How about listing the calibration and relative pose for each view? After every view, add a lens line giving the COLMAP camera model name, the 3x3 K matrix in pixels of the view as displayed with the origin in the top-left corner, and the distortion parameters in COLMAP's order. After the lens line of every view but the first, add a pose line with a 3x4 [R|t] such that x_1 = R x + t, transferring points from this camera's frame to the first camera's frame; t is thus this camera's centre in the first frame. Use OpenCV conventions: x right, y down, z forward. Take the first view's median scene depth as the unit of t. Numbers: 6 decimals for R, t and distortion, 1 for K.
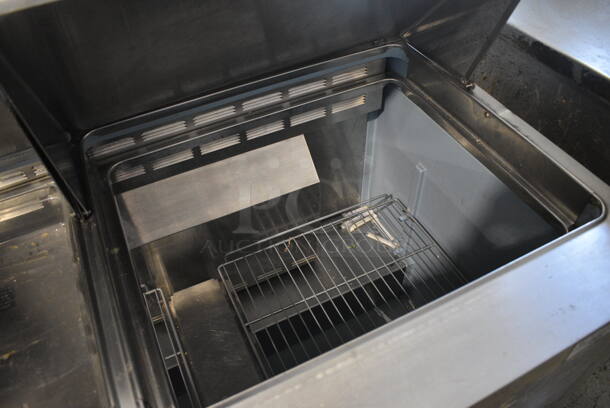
lens RADIAL K [[484.8, 0, 305.0], [0, 484.8, 204.0], [0, 0, 1]] dist [-0.079297, -0.003060]
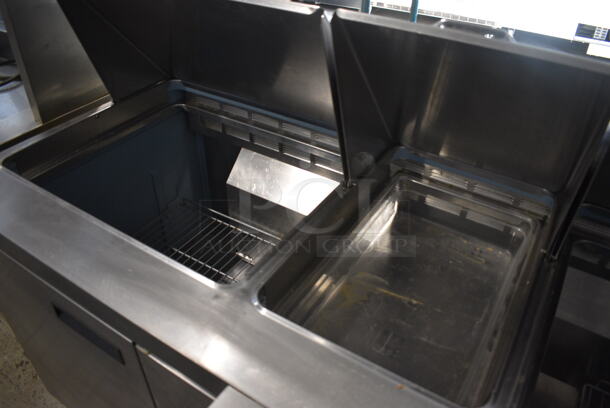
lens RADIAL K [[484.8, 0, 305.0], [0, 484.8, 204.0], [0, 0, 1]] dist [-0.079297, -0.003060]
pose [[0.519726, 0.541982, -0.660409, -0.069505], [-0.632682, 0.763628, 0.128786, 0.119872], [0.574107, 0.350896, 0.739779, -0.180643]]
